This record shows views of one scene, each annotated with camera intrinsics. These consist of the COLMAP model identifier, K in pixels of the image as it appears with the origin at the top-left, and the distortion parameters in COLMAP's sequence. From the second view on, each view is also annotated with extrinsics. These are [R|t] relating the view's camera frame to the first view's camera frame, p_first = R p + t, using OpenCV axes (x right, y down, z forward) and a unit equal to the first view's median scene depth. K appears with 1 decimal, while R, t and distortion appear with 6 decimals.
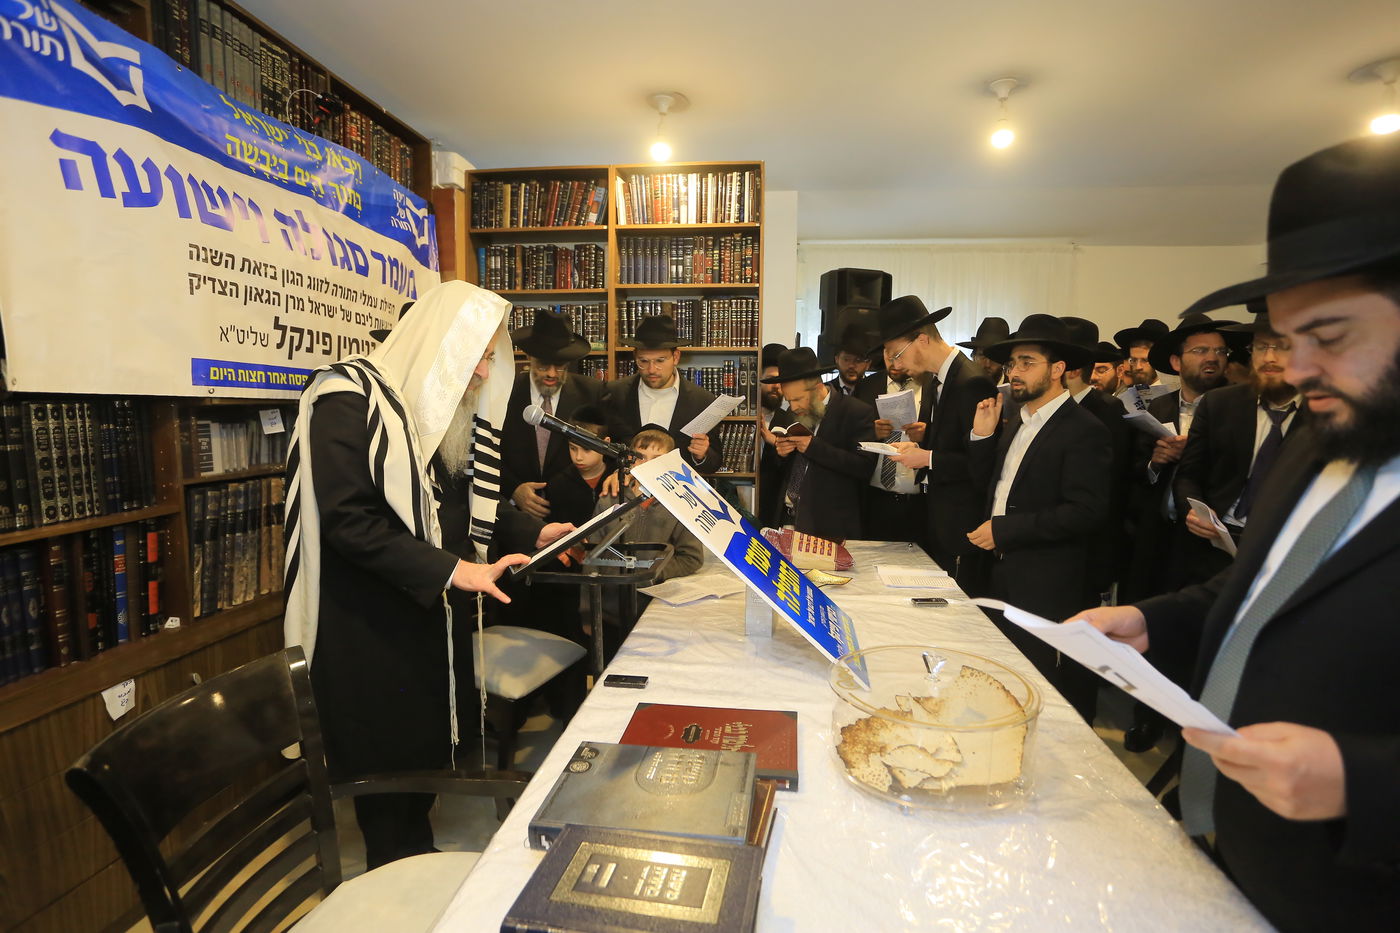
lens RADIAL K [[686.5, 0, 700.0], [0, 686.5, 466.5], [0, 0, 1]] dist [-0.058242, 0.028613]
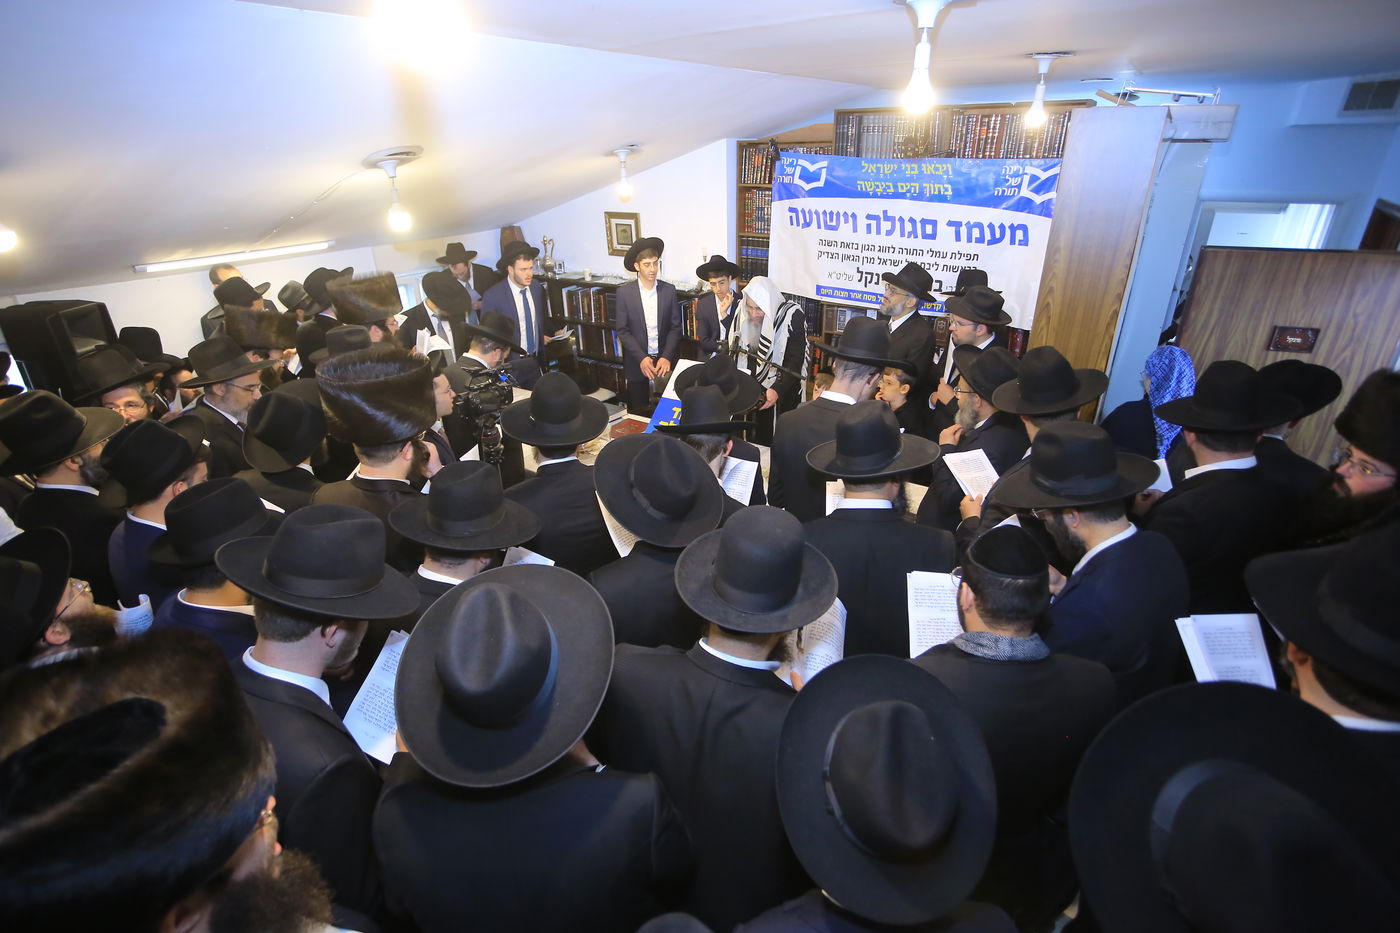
lens RADIAL K [[683.2, 0, 696.9], [0, 683.2, 467.9], [0, 0, 1]] dist [-0.066316, 0.030948]
pose [[-0.448616, 0.383698, -0.807168, 1.473223], [-0.074627, 0.883913, 0.461658, -0.574854], [0.890604, 0.267344, -0.367903, 1.414253]]
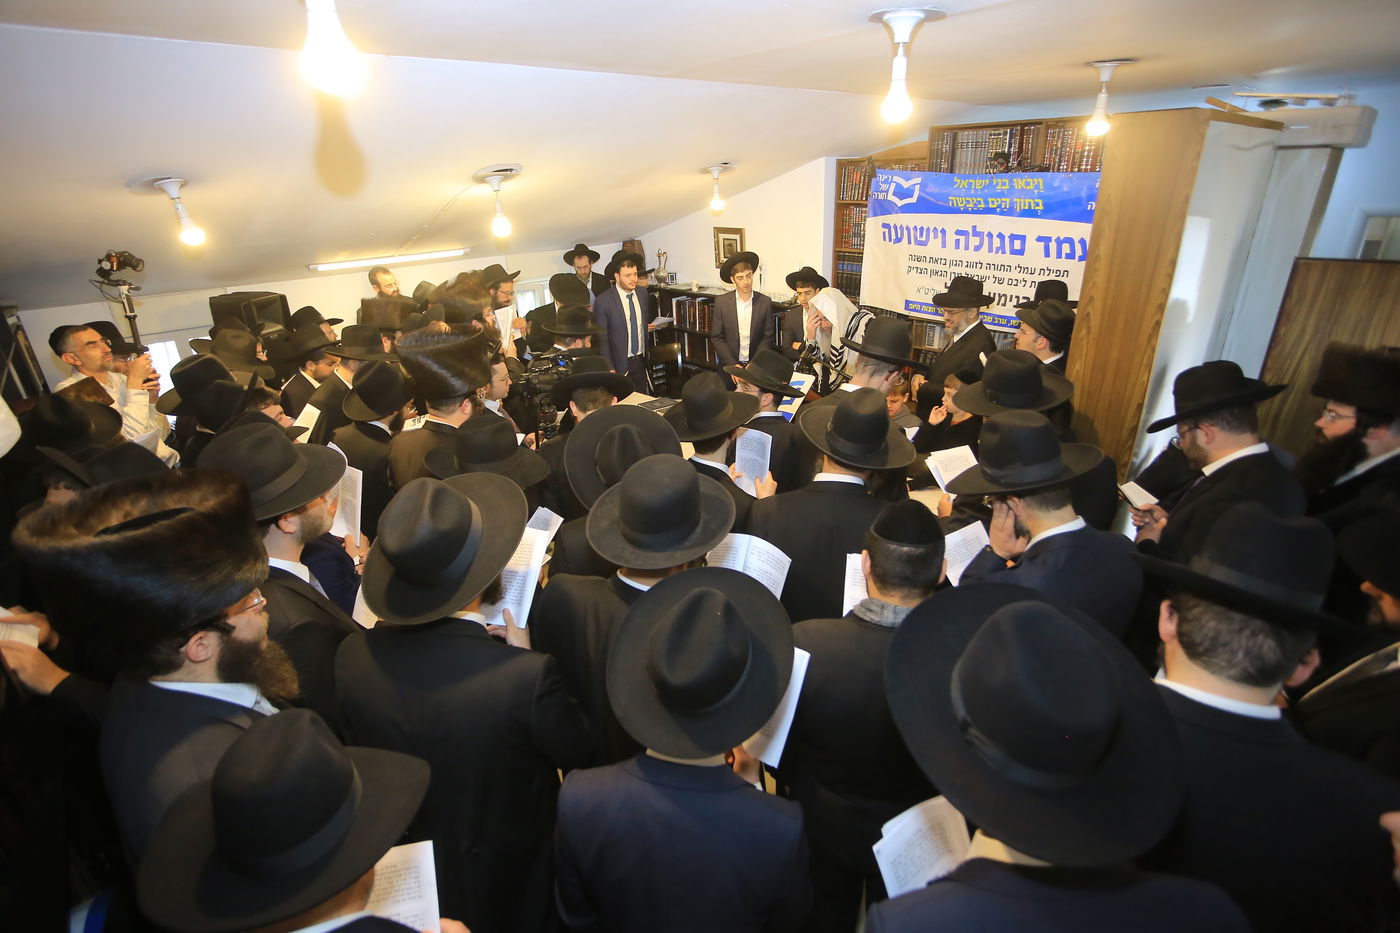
lens RADIAL K [[686.1, 0, 700.0], [0, 686.1, 466.5], [0, 0, 1]] dist [-0.066966, 0.035715]
pose [[-0.636941, 0.312504, -0.704732, 1.451990], [-0.051895, 0.894698, 0.443646, -0.573955], [0.769164, 0.319149, -0.553653, 1.665206]]
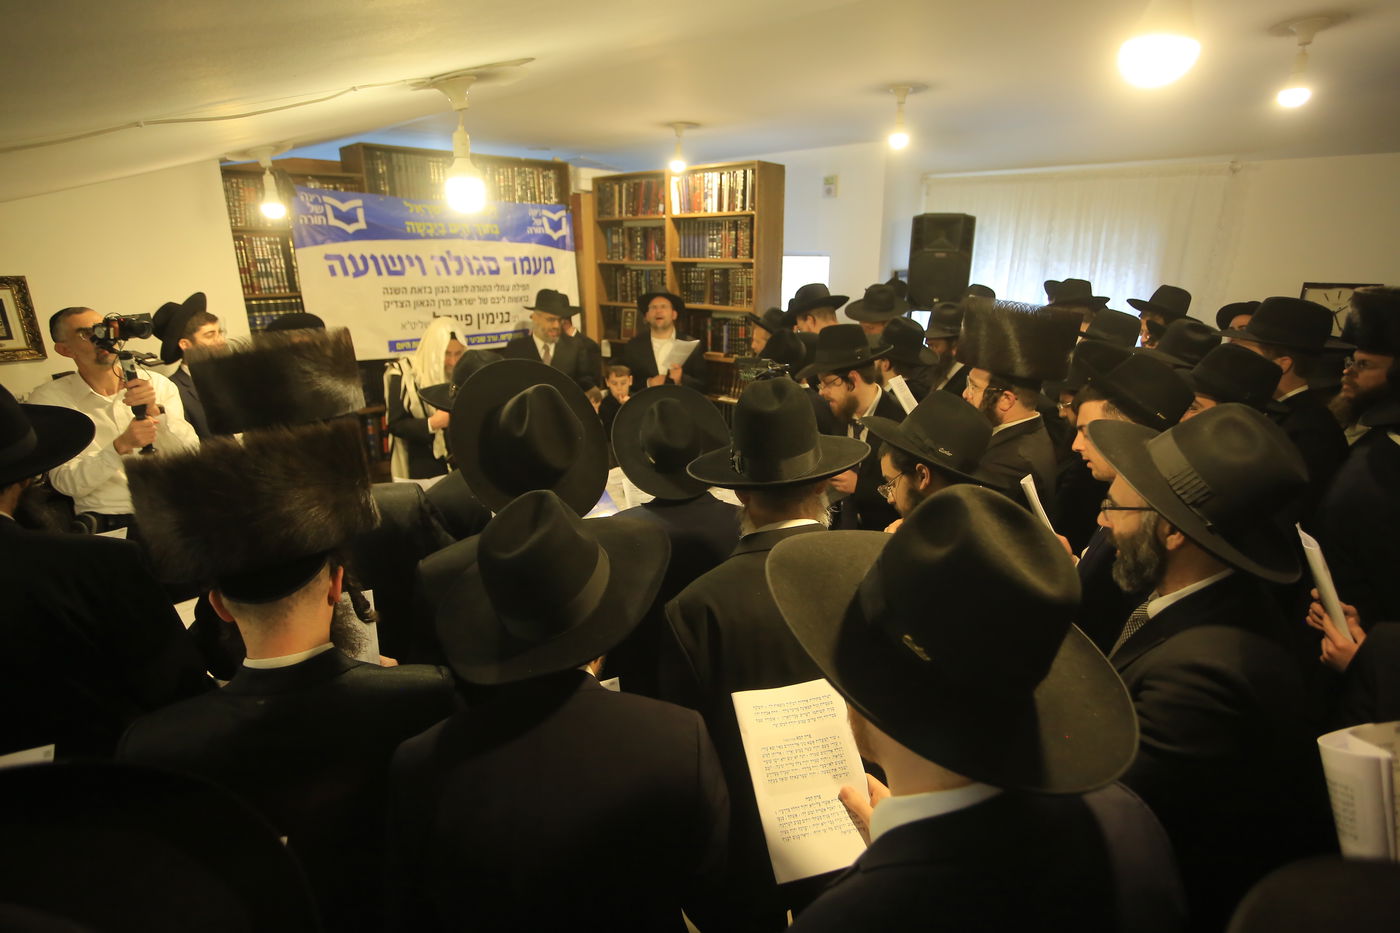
lens RADIAL K [[686.1, 0, 700.0], [0, 686.1, 466.5], [0, 0, 1]] dist [-0.066966, 0.035715]
pose [[0.826048, 0.160768, -0.540184, 1.094386], [-0.046621, 0.974659, 0.218783, -0.237079], [0.561669, -0.155541, 0.812610, -0.233670]]
